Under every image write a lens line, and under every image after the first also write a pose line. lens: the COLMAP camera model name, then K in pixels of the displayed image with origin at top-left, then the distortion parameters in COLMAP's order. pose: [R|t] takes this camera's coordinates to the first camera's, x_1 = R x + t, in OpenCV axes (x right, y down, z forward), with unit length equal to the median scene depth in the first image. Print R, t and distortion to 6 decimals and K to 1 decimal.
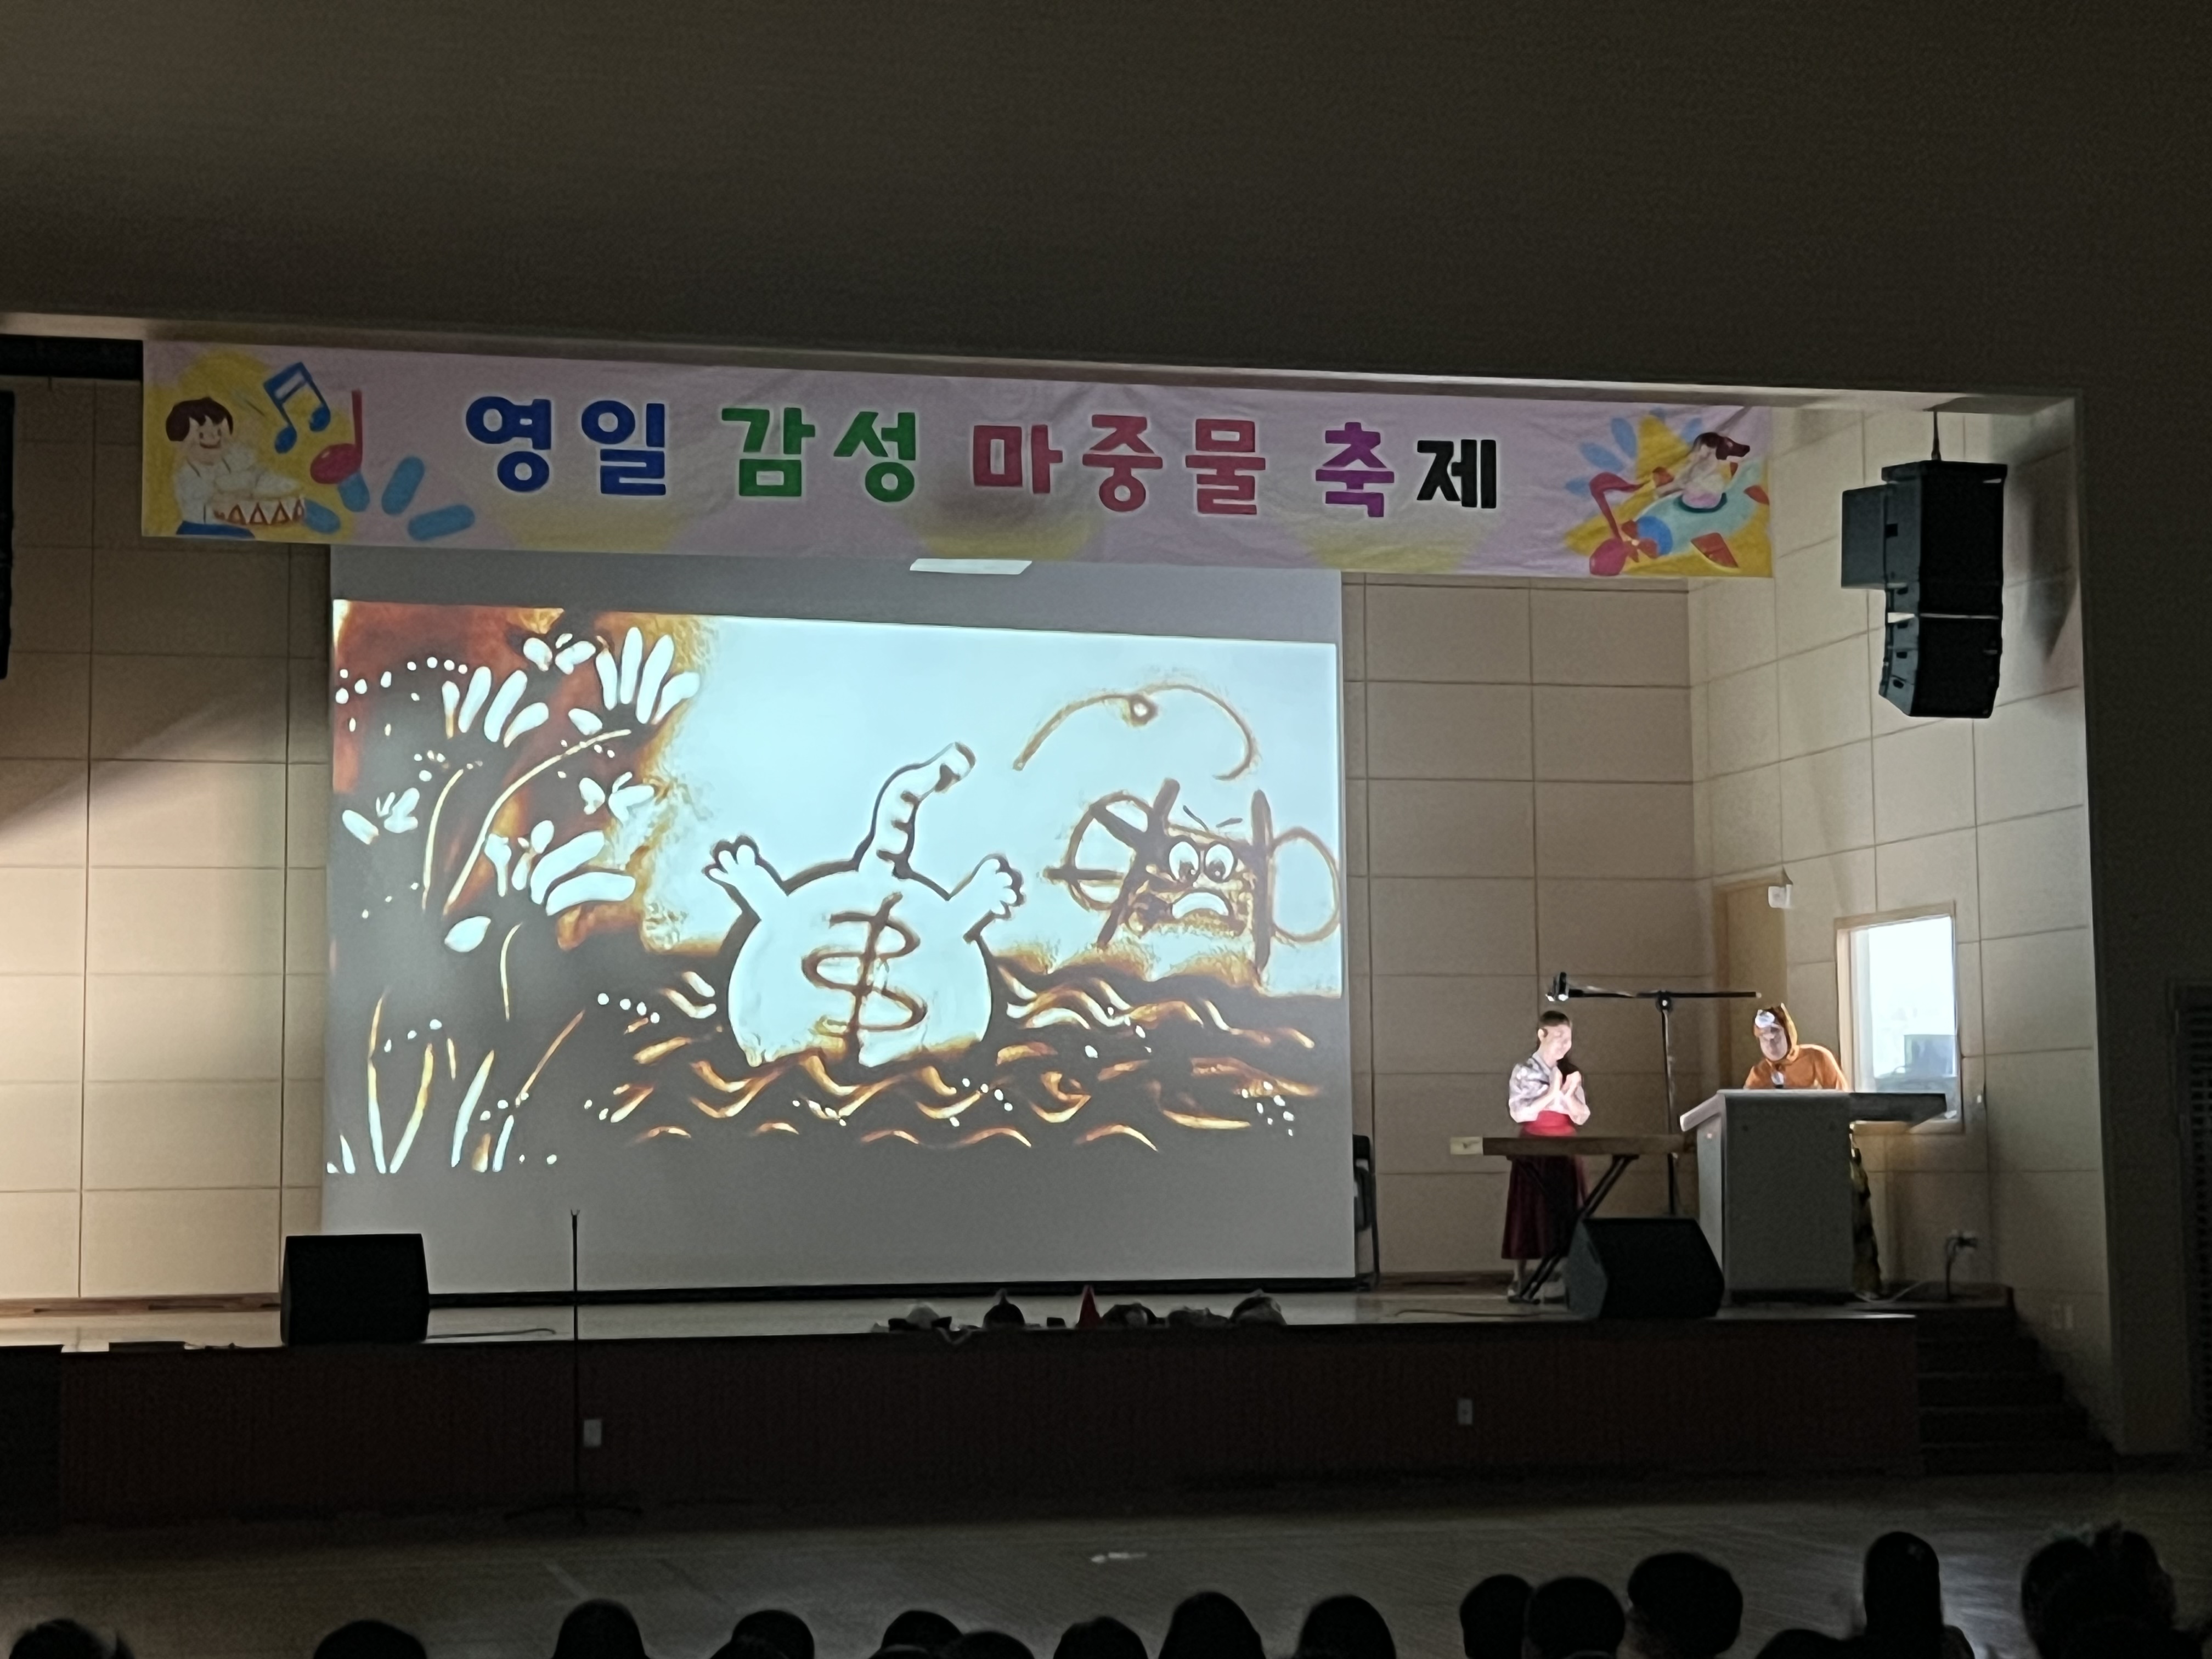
lens RADIAL K [[3964.9, 0, 1104.8], [0, 3964.9, 776.1], [0, 0, 1]] dist [0.337150, -1.911002]
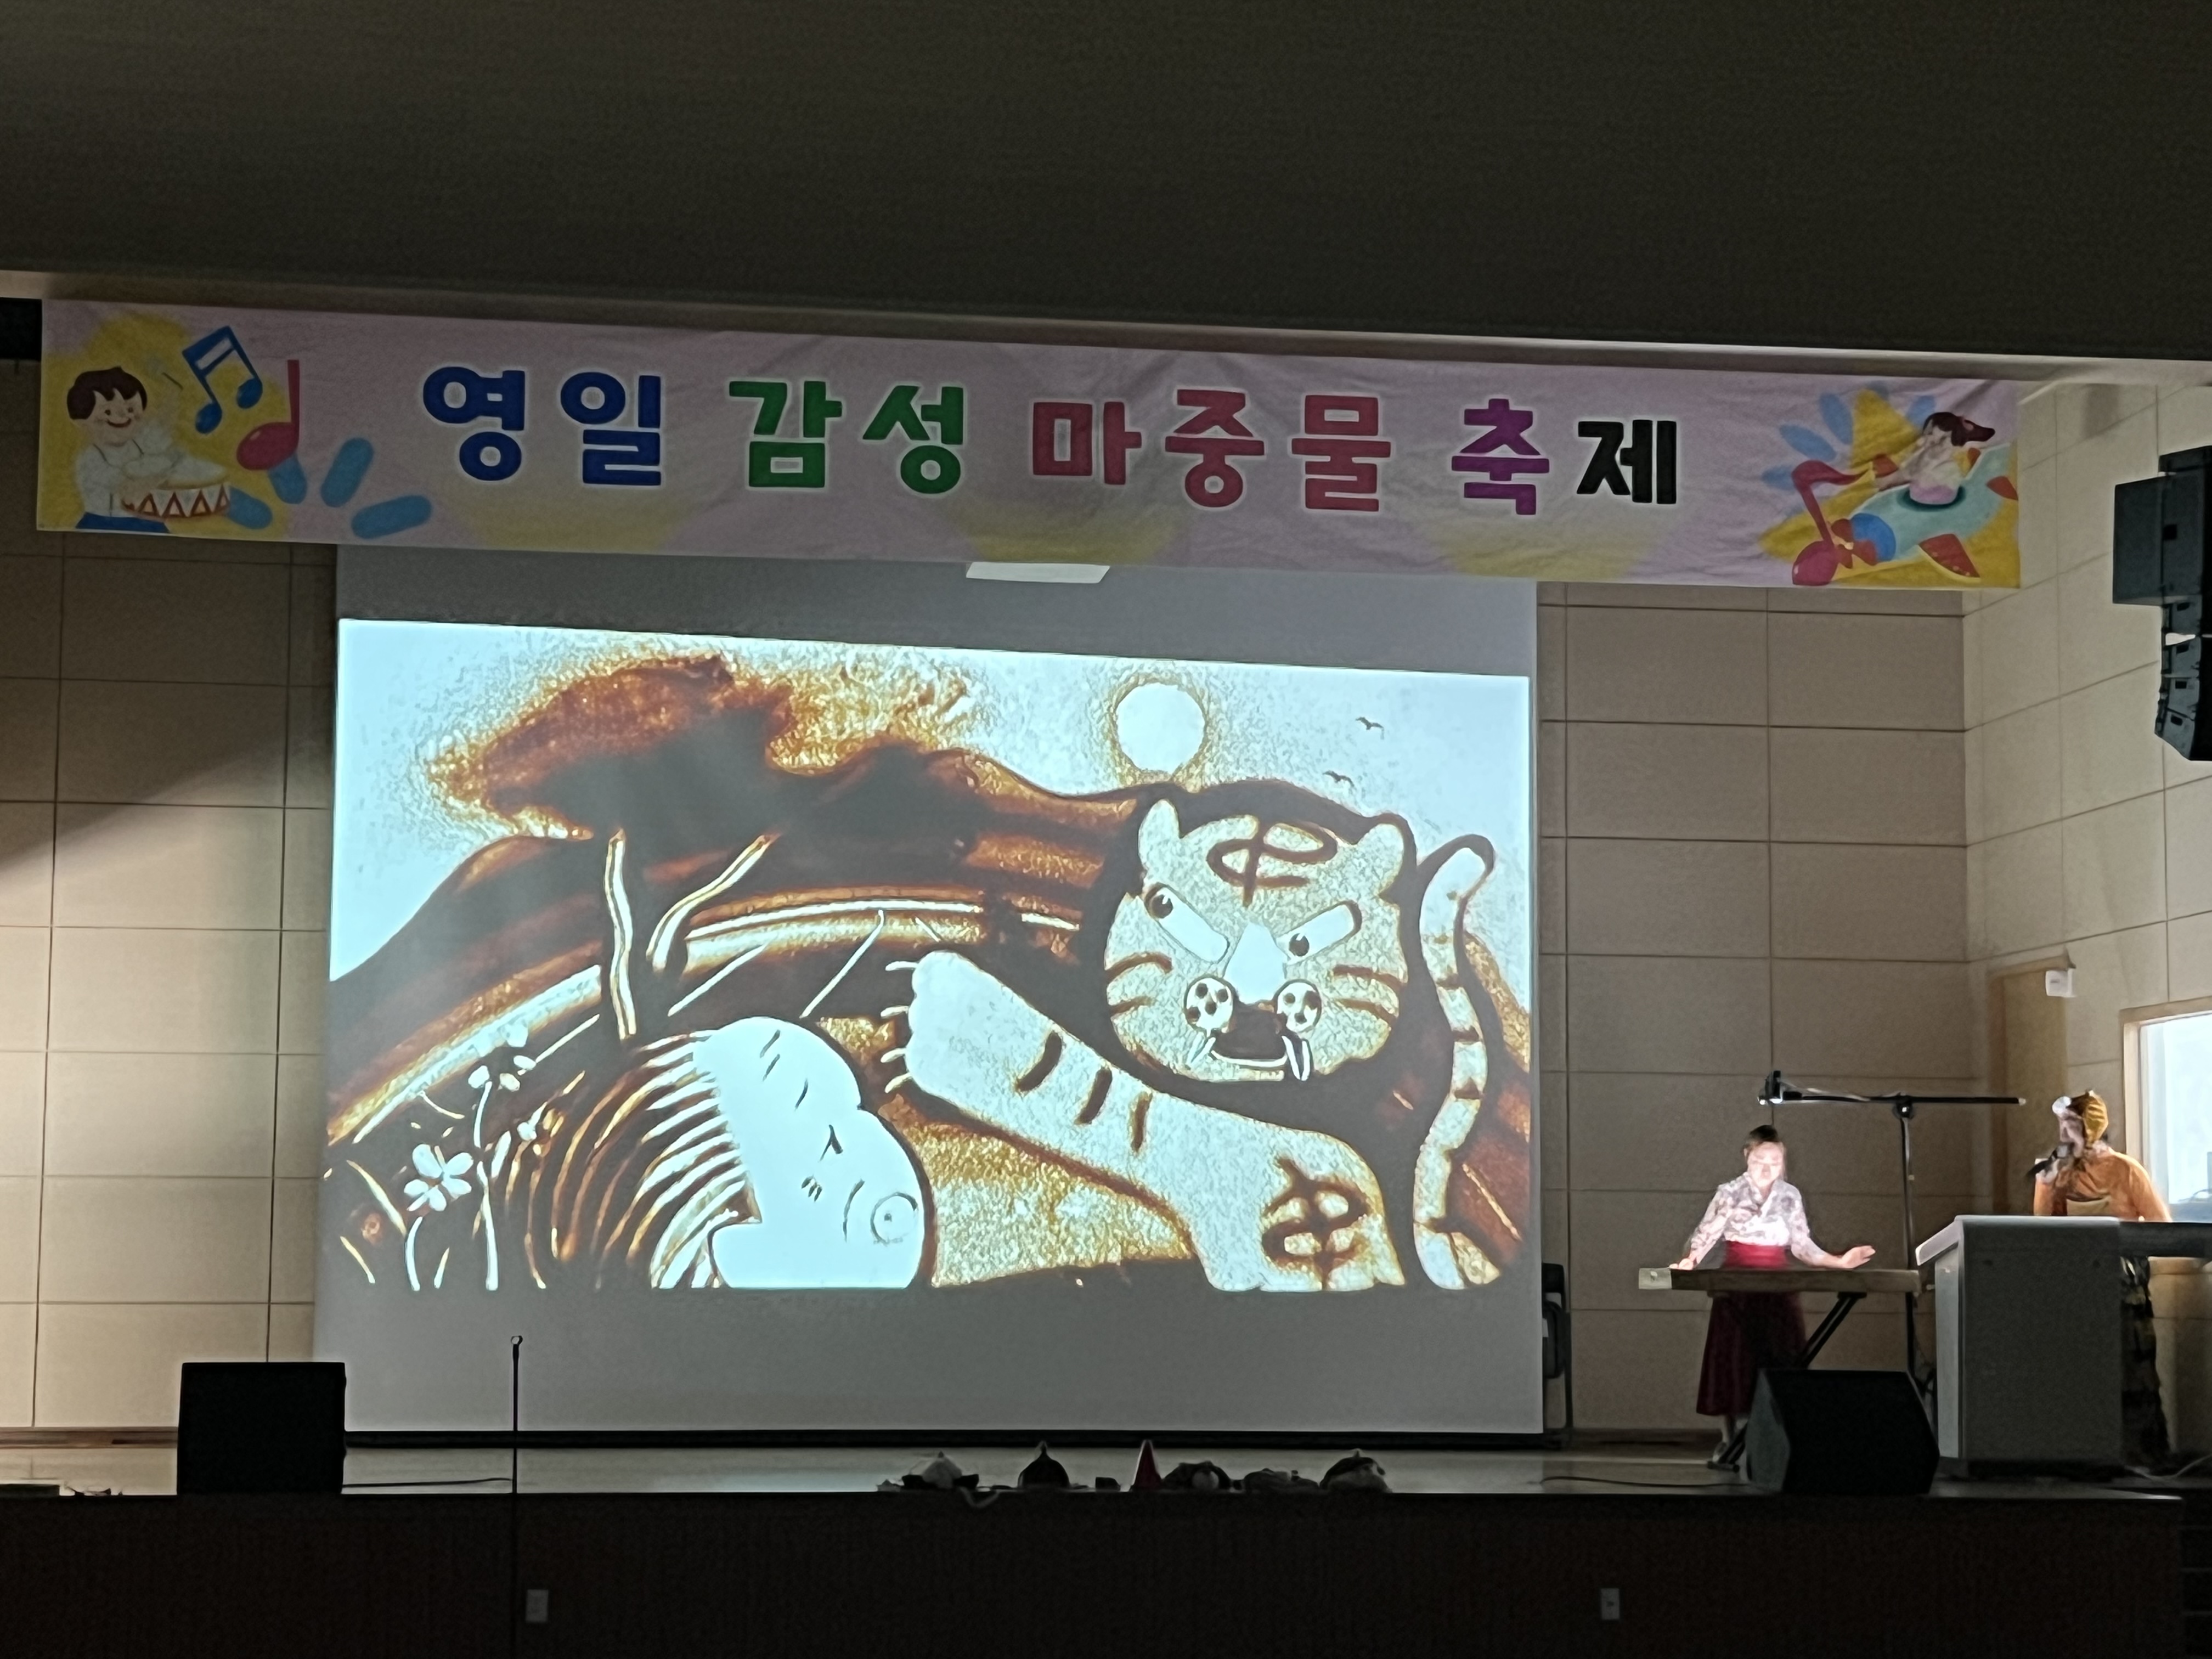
lens RADIAL K [[4373.1, 0, 1106.0], [0, 4373.1, 829.5], [0, 0, 1]] dist [0.321471, -1.677093]
pose [[0.996013, 0.007114, -0.088923, 0.062878], [-0.007711, 0.999950, -0.006380, 0.006776], [0.088873, 0.007040, 0.996018, 0.084796]]
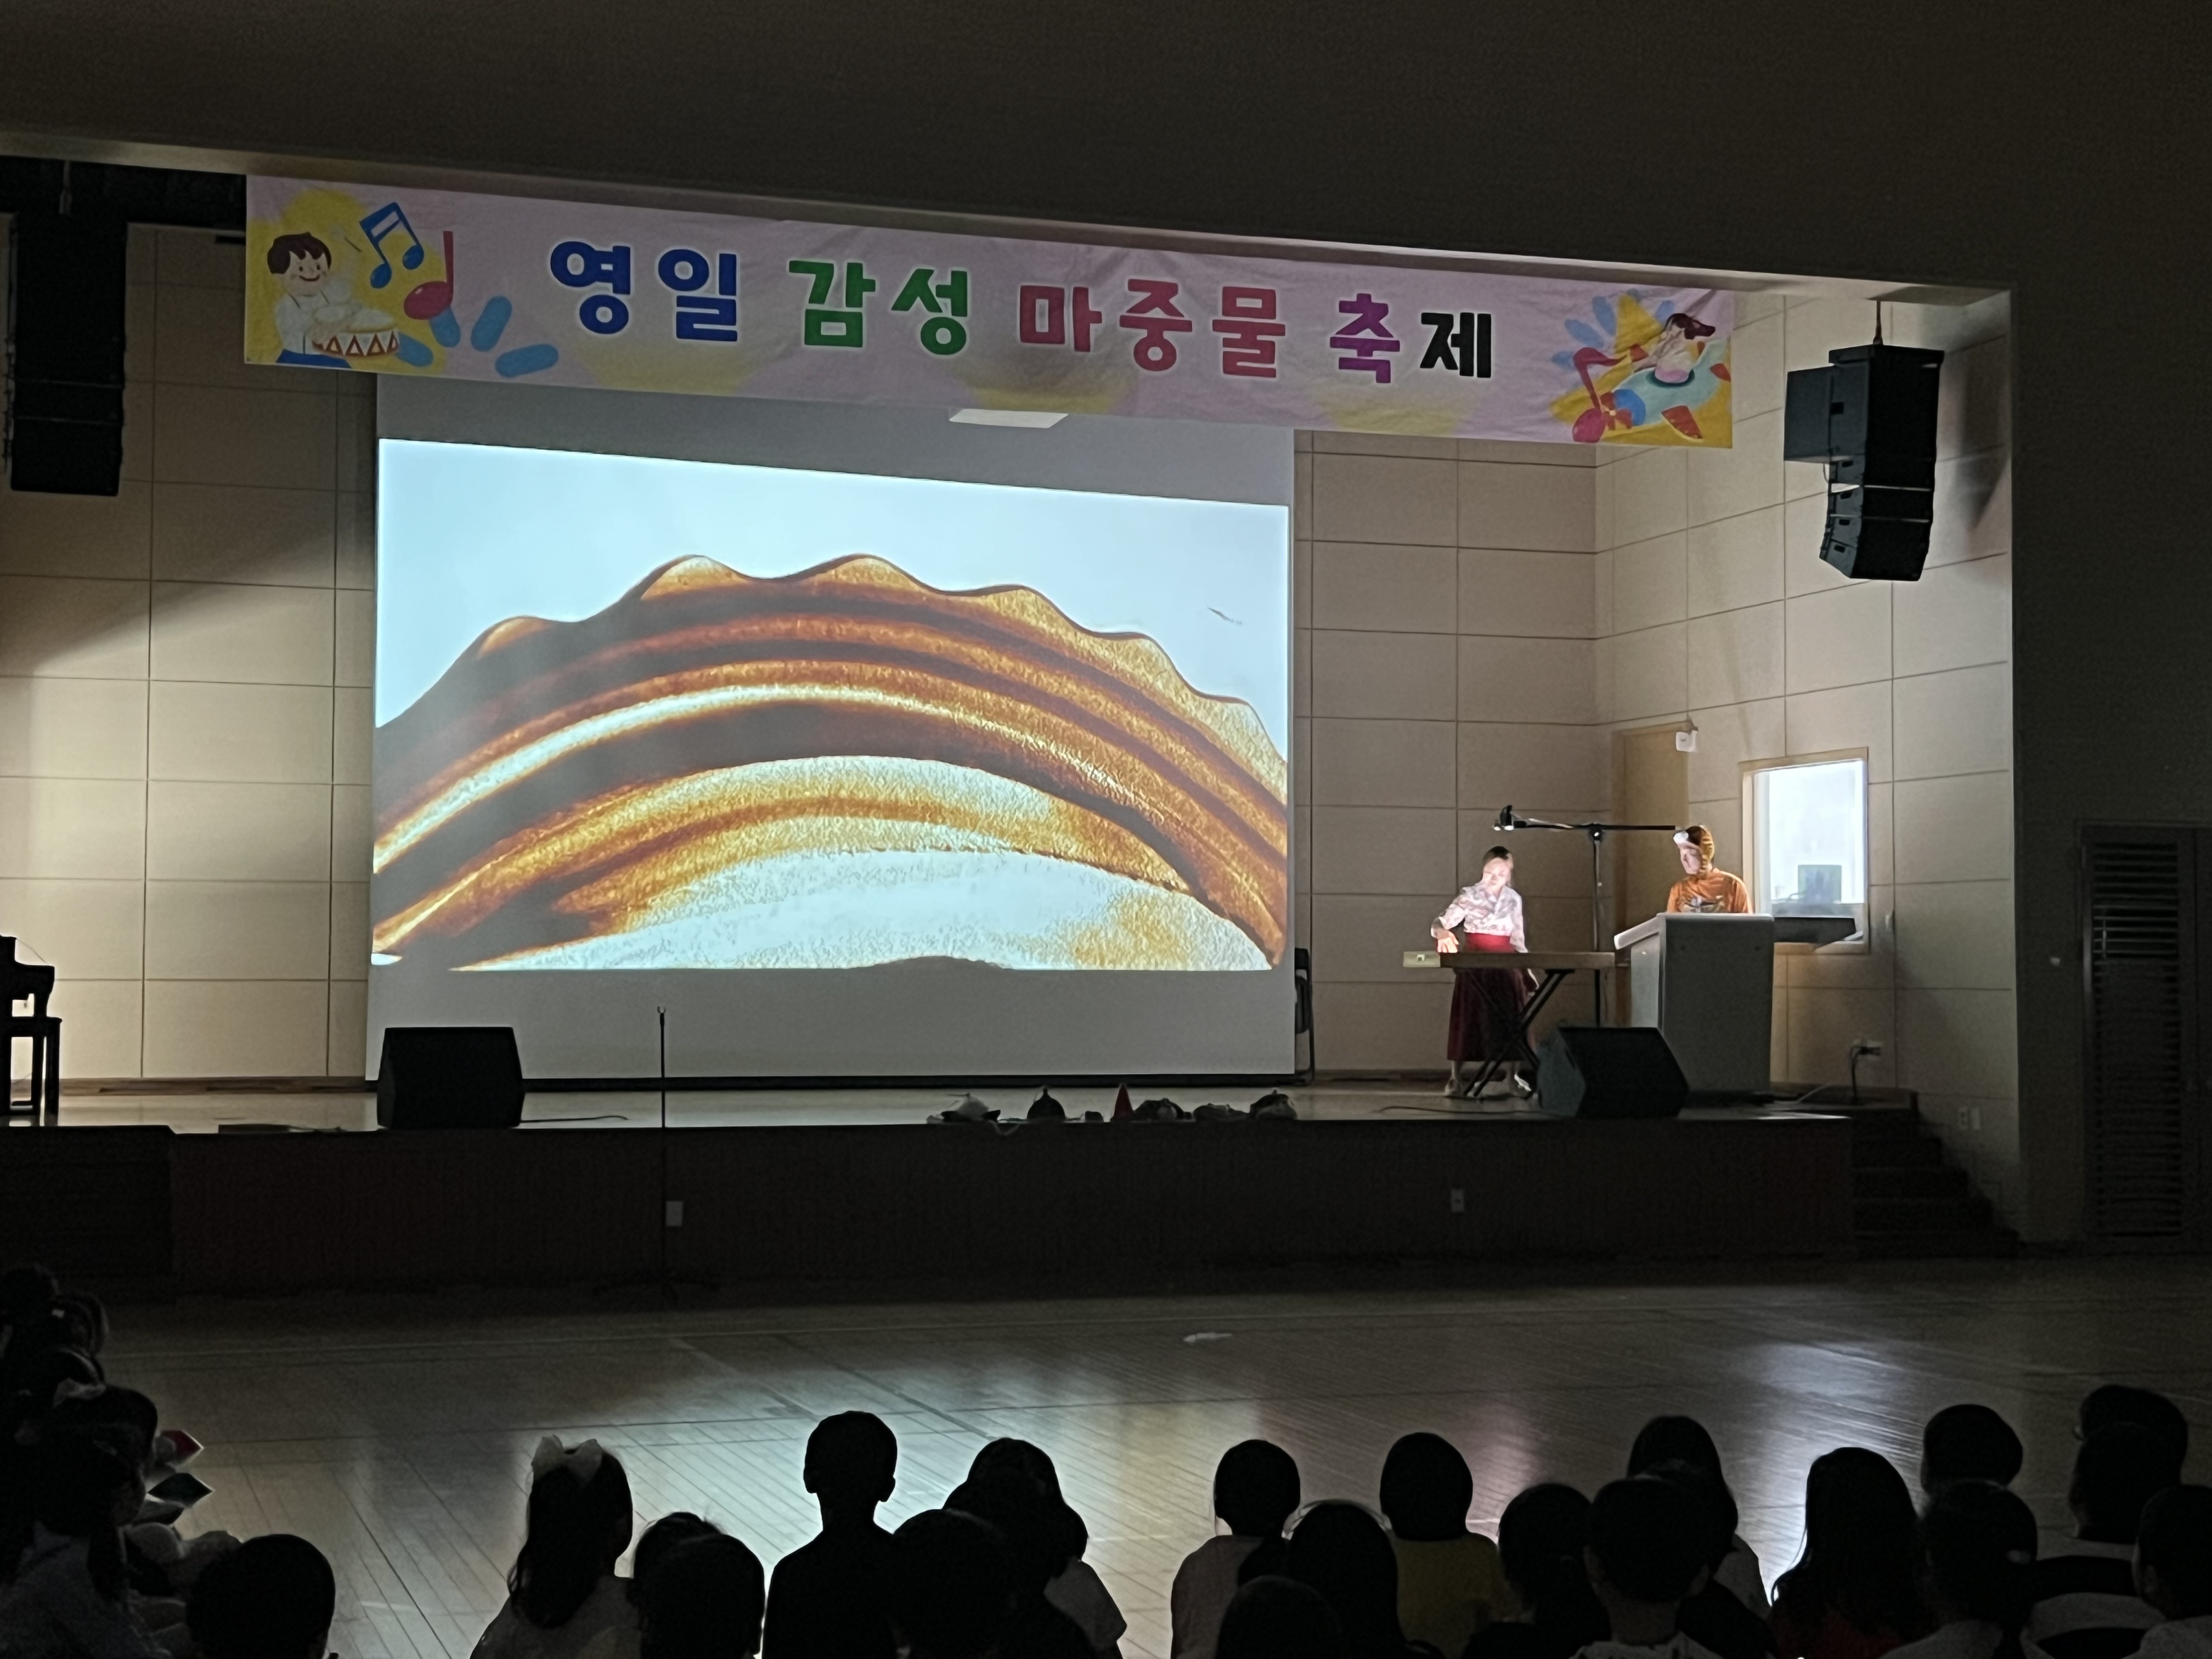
lens RADIAL K [[3337.0, 0, 1106.0], [0, 3337.0, 829.5], [0, 0, 1]] dist [0.309786, -1.305062]
pose [[0.997079, 0.017754, 0.074285, -0.072957], [-0.021893, 0.998231, 0.055285, 0.007404], [-0.073172, -0.056749, 0.995703, 0.085921]]
